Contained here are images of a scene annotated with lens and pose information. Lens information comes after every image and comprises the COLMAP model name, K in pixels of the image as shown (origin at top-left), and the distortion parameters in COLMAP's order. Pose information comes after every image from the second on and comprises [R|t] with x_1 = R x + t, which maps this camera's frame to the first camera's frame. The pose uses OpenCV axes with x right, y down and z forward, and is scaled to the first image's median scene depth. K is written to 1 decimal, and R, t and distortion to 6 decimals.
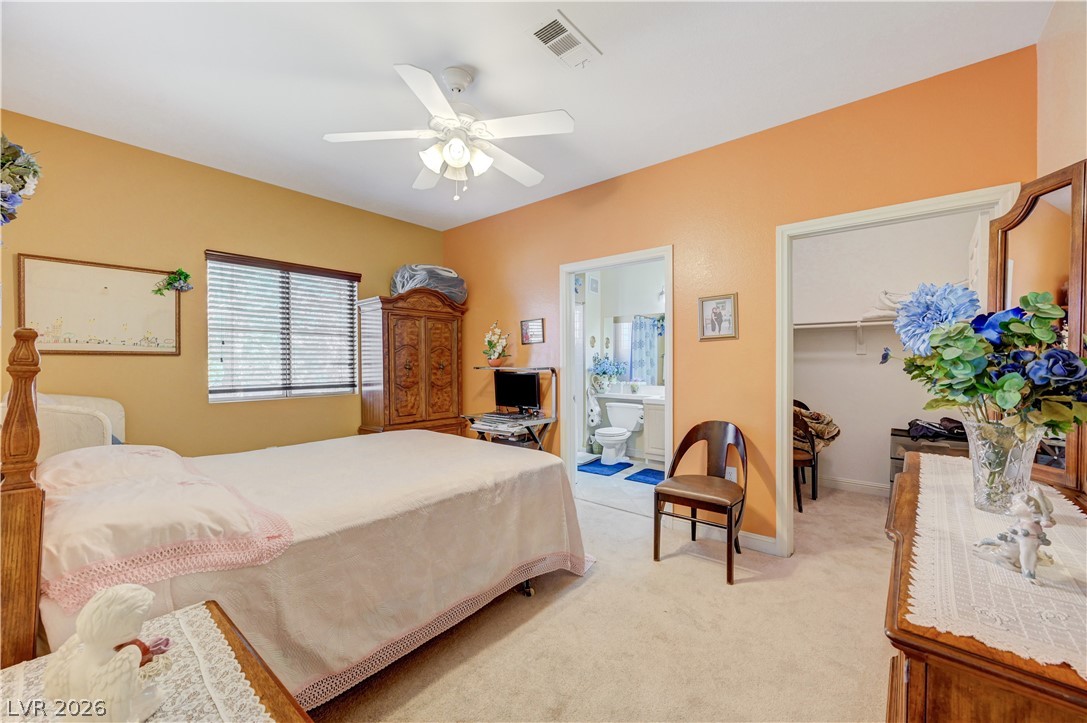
lens RADIAL K [[424.9, 0, 541.6], [0, 424.9, 367.1], [0, 0, 1]] dist [0.000483, 0.000162]
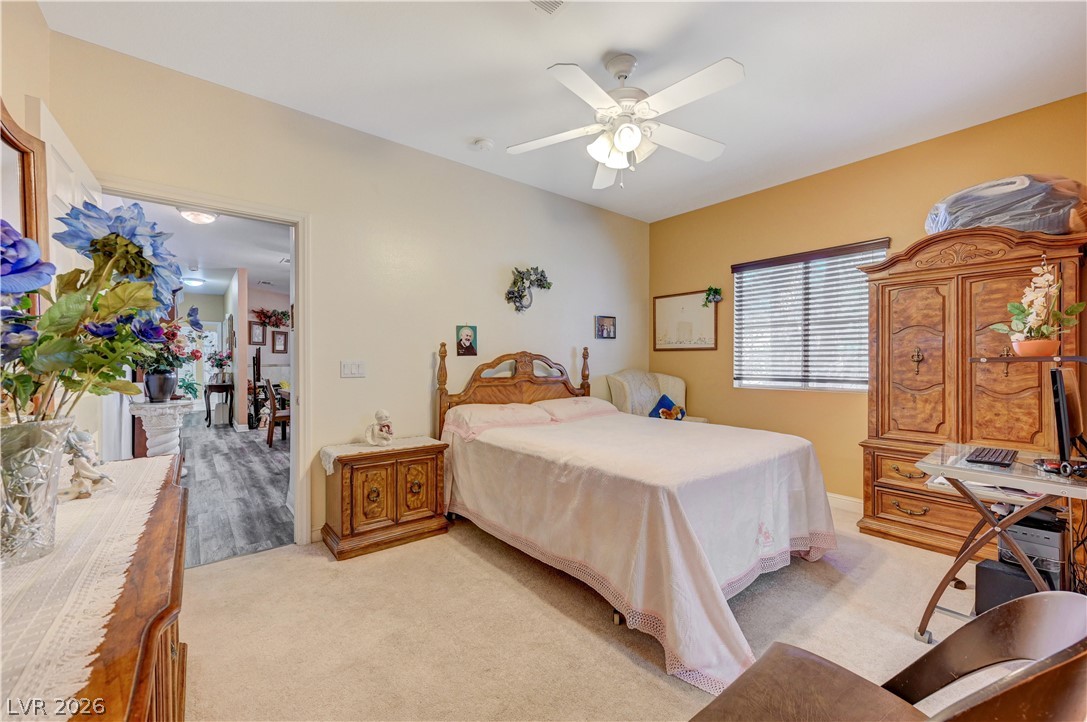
lens RADIAL K [[424.9, 0, 539.9], [0, 424.9, 361.3], [0, 0, 1]] dist [0.000483, 0.000162]
pose [[-0.172005, 0.000861, -0.985096, 0.474648], [-0.010400, 0.999942, 0.002690, 0.009057], [0.985041, 0.010707, -0.171986, 0.563584]]
